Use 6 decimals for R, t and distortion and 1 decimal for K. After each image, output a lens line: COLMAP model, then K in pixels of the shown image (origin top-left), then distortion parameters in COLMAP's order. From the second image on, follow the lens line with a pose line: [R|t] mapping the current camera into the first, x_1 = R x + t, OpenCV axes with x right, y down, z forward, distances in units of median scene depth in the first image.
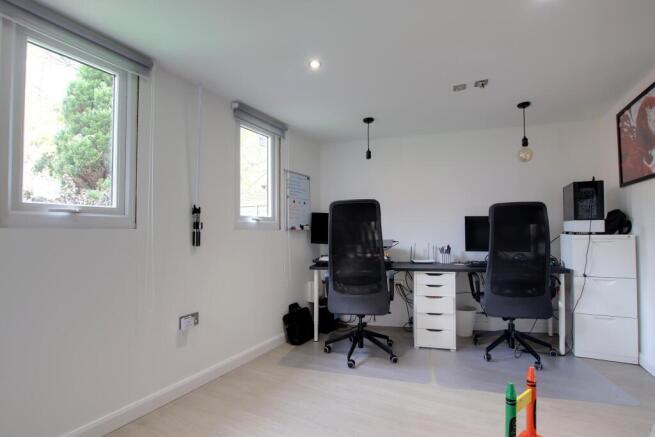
lens RADIAL K [[304.7, 0, 327.4], [0, 304.7, 227.2], [0, 0, 1]] dist [-0.016981, -0.000402]
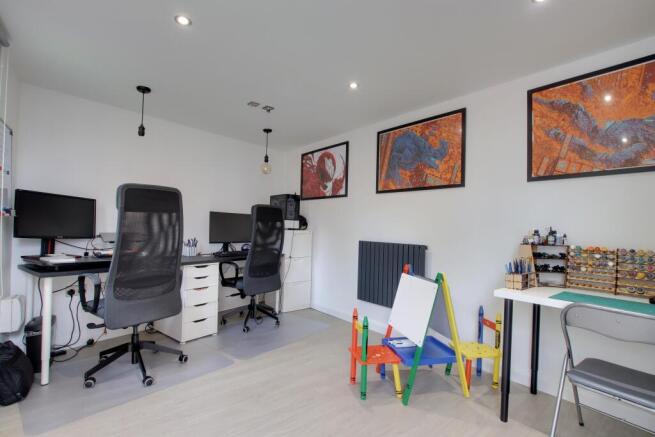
lens RADIAL K [[304.1, 0, 327.5], [0, 304.1, 228.5], [0, 0, 1]] dist [-0.000722, -0.000327]
pose [[0.421749, 0.014949, 0.906589, -0.436008], [-0.043883, 0.999029, 0.003941, 0.003029], [-0.905650, -0.041446, 0.421996, 0.193179]]
